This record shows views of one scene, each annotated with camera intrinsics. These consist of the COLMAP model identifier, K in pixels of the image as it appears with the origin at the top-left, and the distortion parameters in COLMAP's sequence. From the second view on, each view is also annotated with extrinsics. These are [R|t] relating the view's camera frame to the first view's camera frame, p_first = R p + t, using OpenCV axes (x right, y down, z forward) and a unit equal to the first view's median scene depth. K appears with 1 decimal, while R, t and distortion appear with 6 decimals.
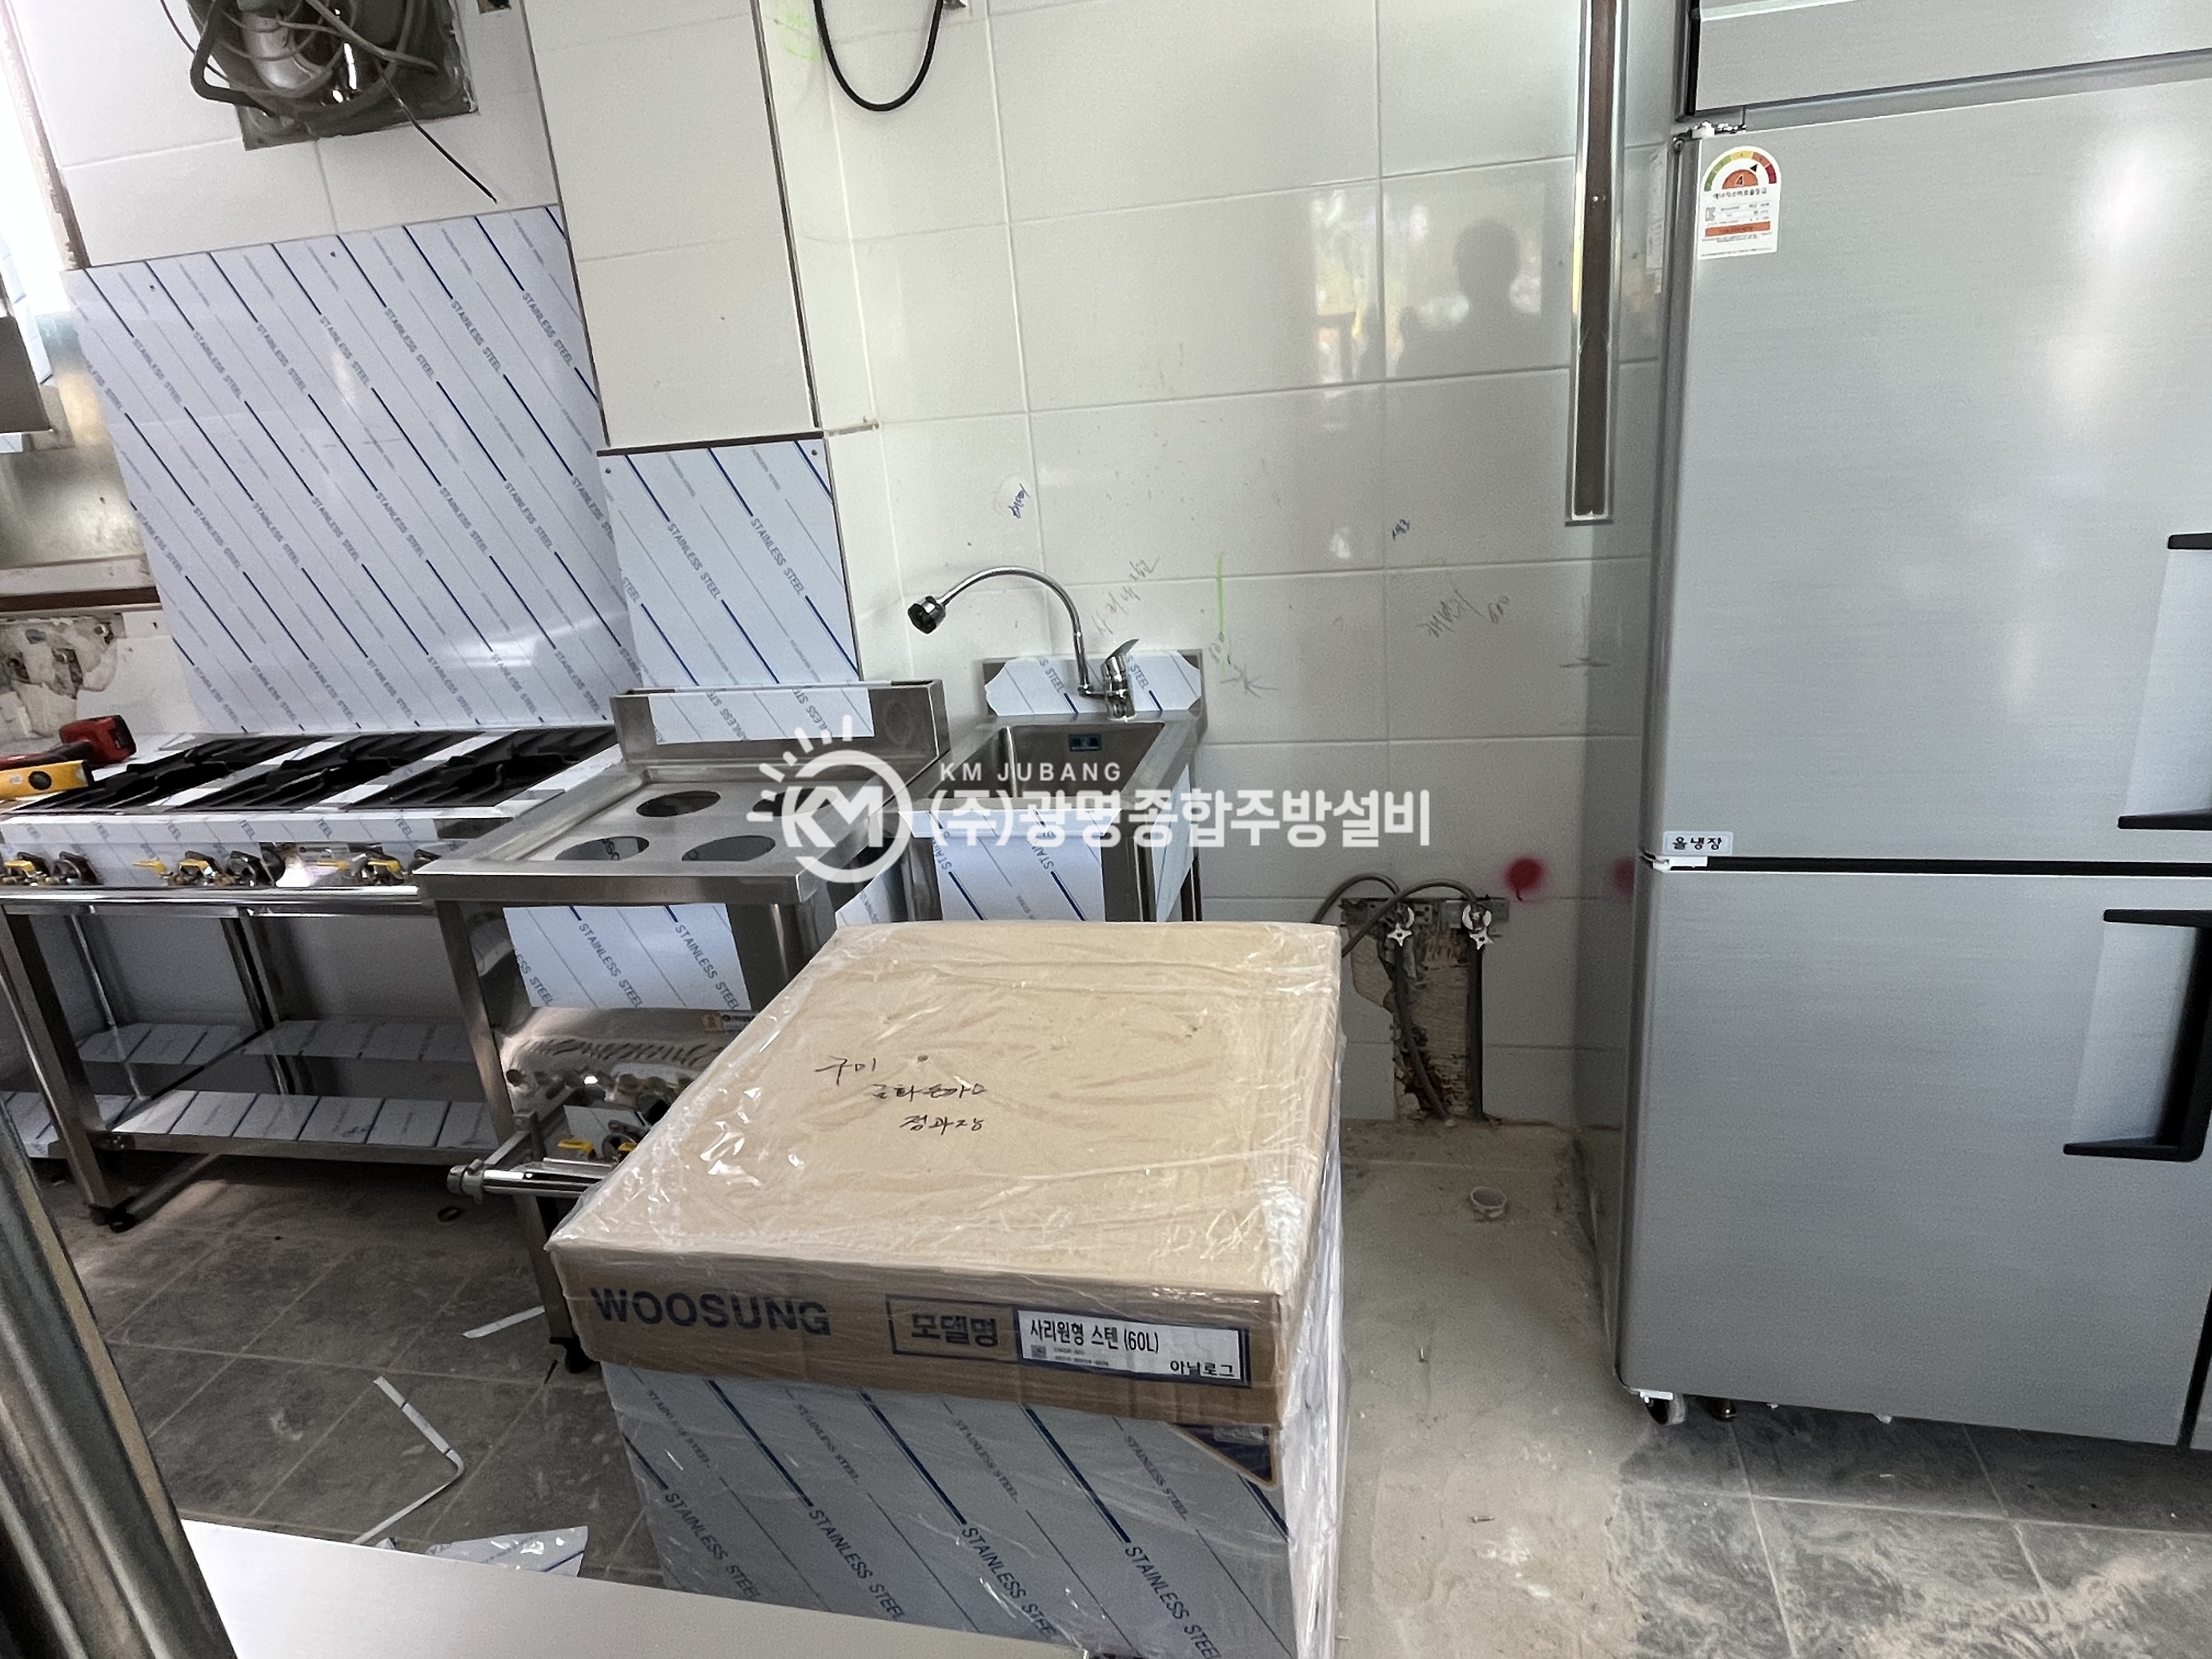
lens RADIAL K [[1352.3, 0, 1101.2], [0, 1352.3, 832.2], [0, 0, 1]] dist [-0.002884, -0.000933]
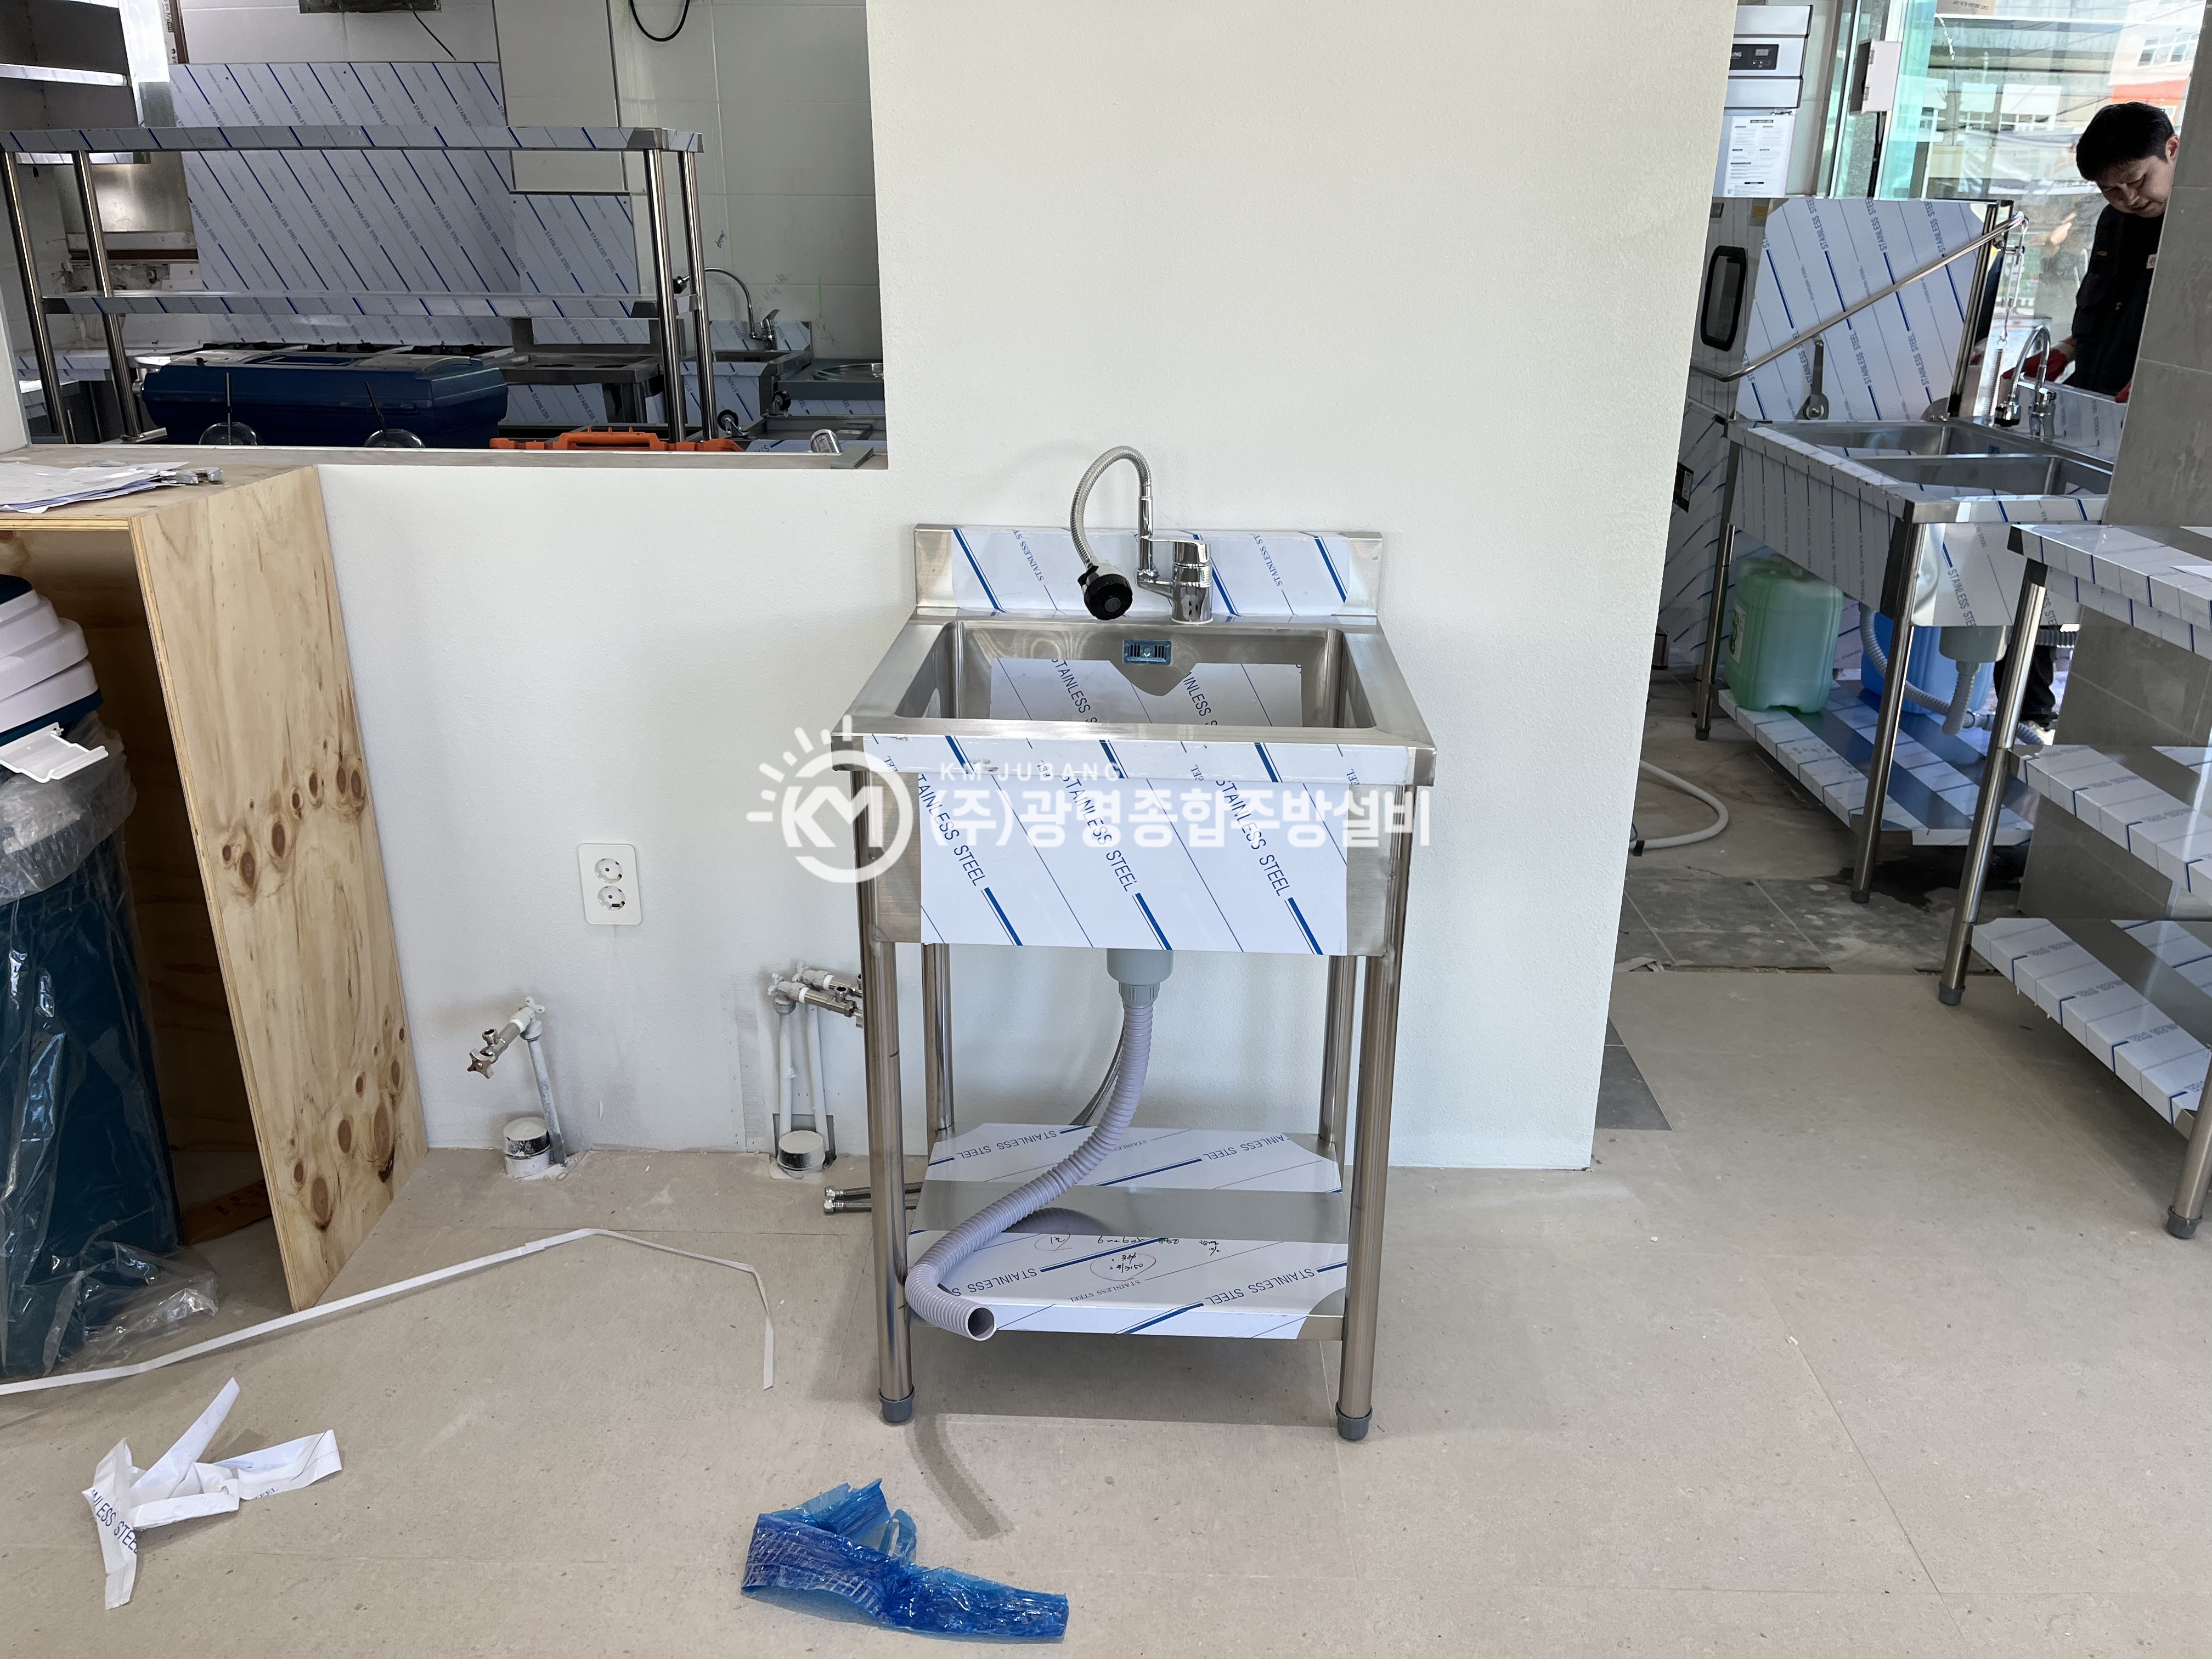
lens RADIAL K [[1684.8, 0, 1106.6], [0, 1684.8, 841.3], [0, 0, 1]] dist [0.035049, -0.048745]
pose [[0.978025, 0.020691, 0.207457, -0.003367], [-0.024430, 0.999582, 0.015479, 0.589427], [-0.207050, -0.020207, 0.978122, -1.579062]]
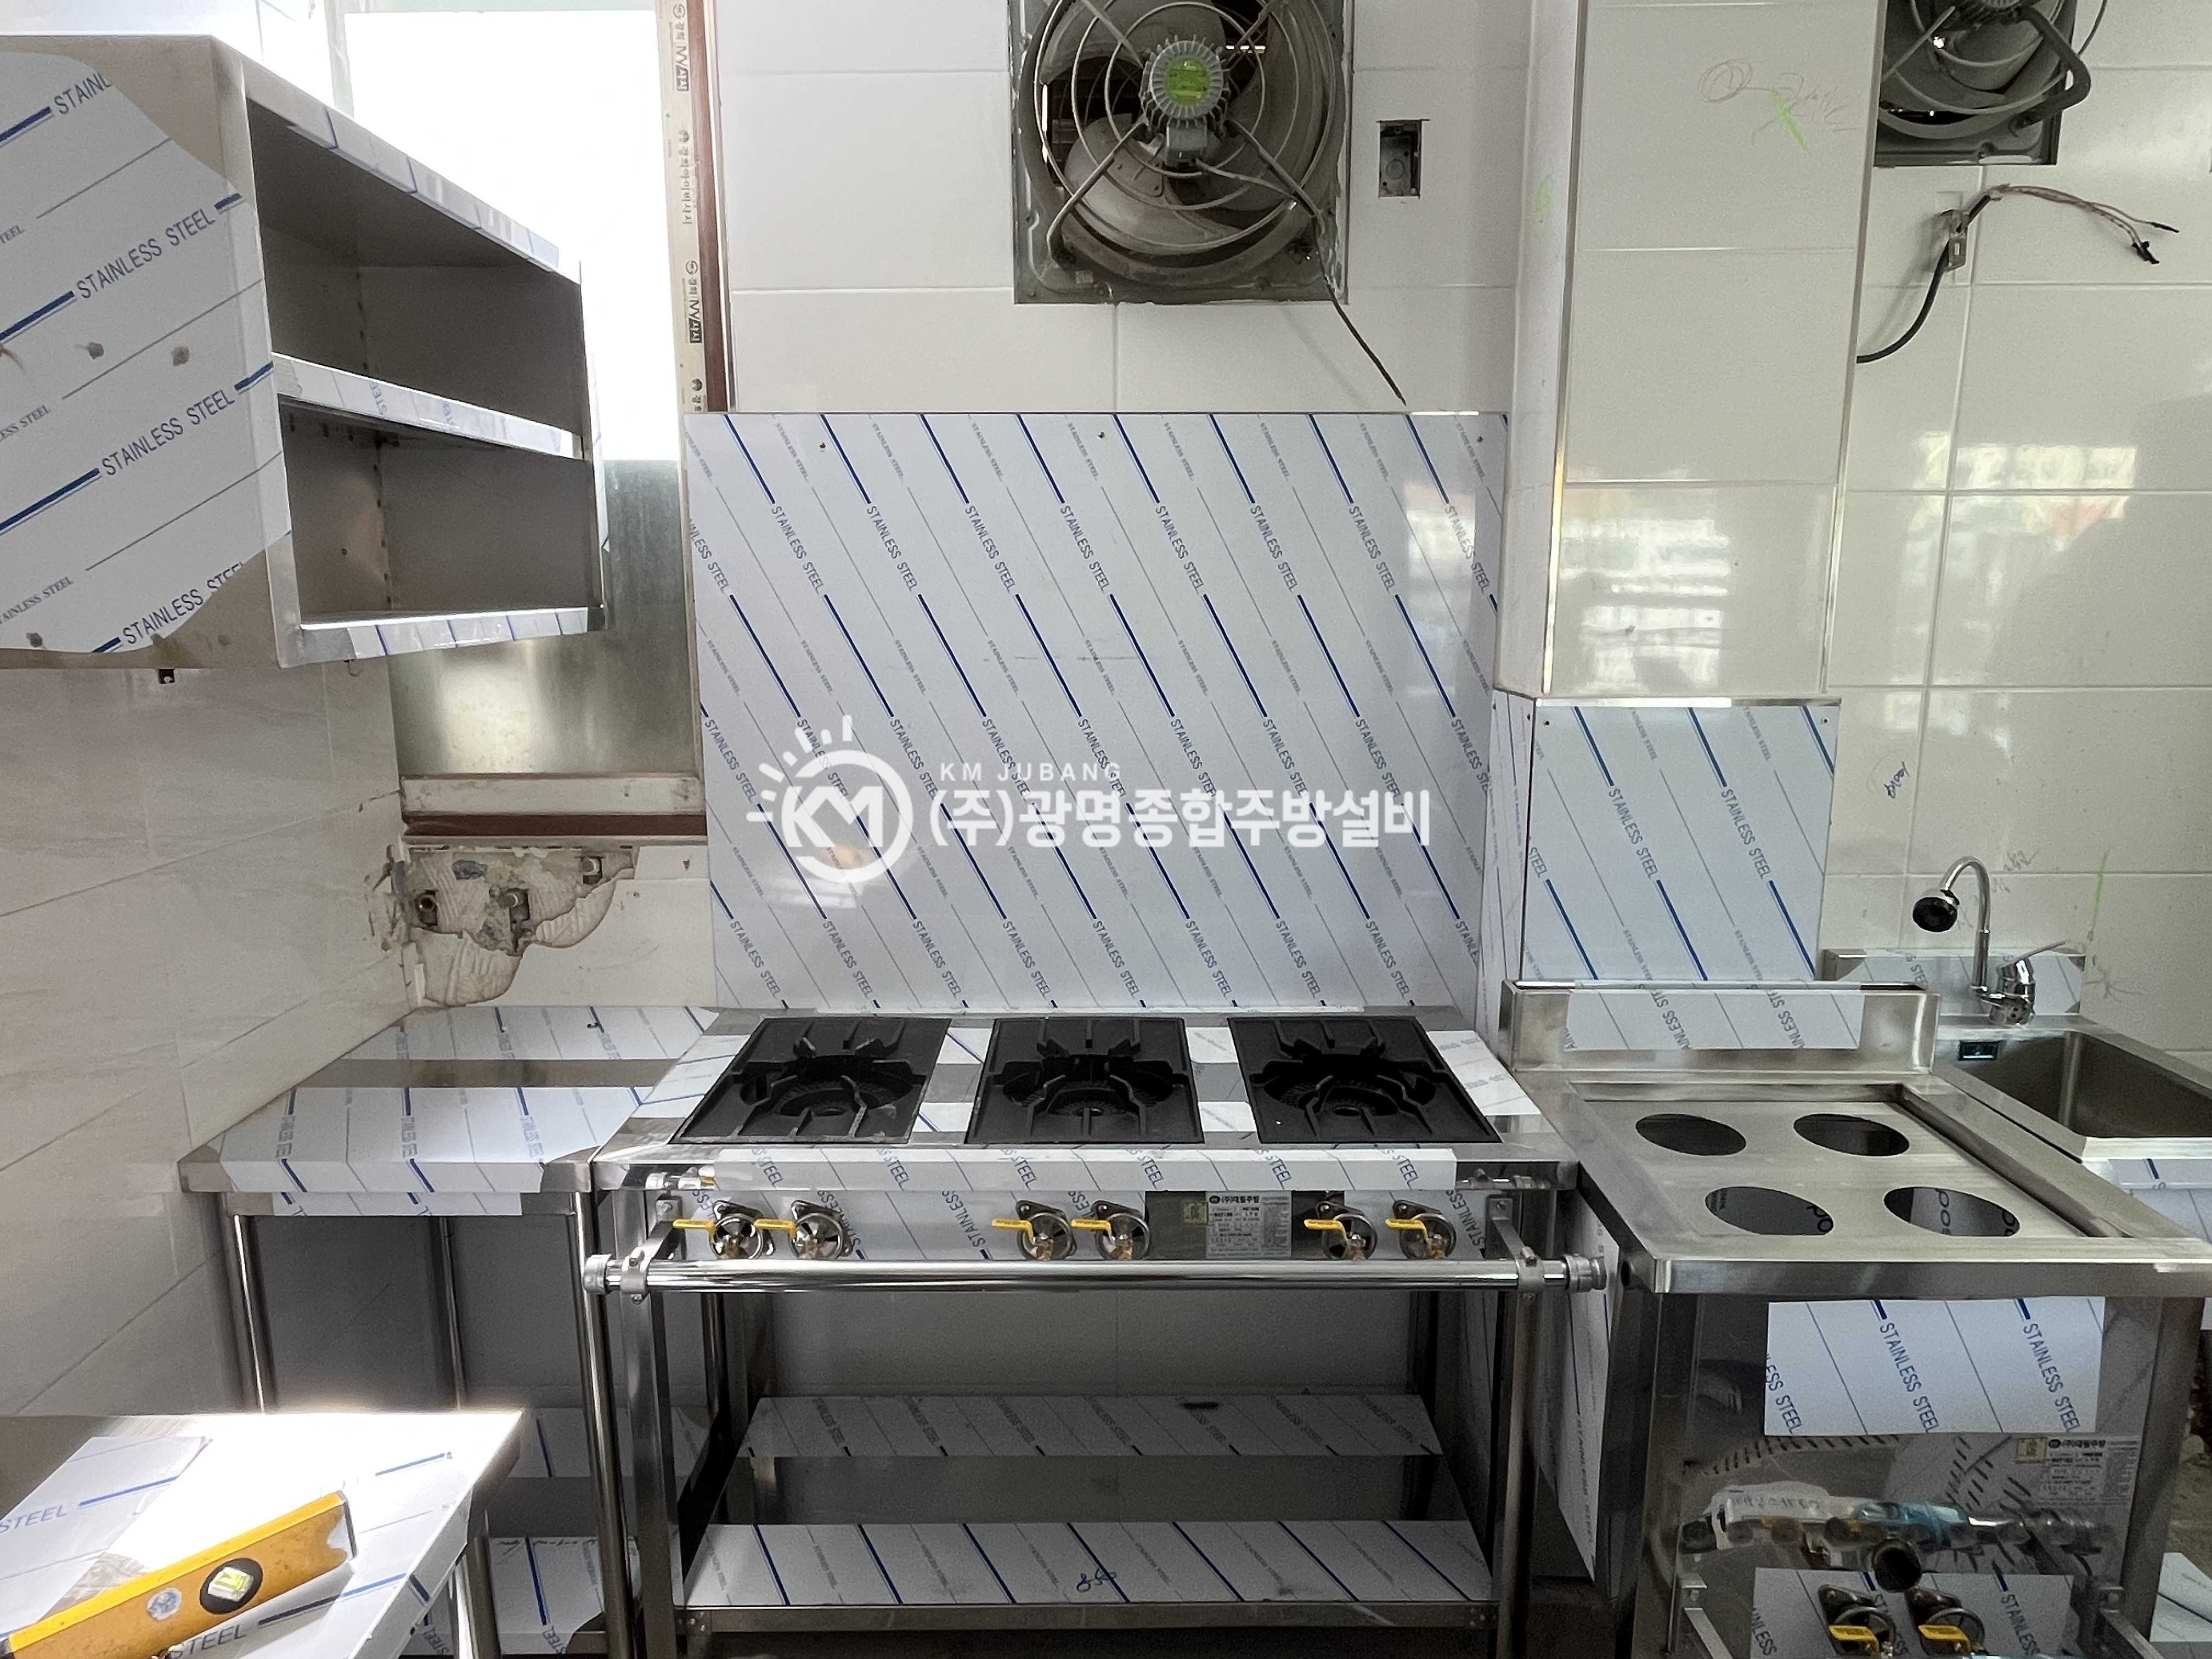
lens RADIAL K [[1352.3, 0, 1112.7], [0, 1352.3, 834.9], [0, 0, 1]] dist [-0.002884, -0.000933]
pose [[0.971305, 0.041617, 0.234167, -0.763416], [-0.005624, 0.988315, -0.152319, -0.066335], [-0.237769, 0.146631, 0.960190, 0.255464]]
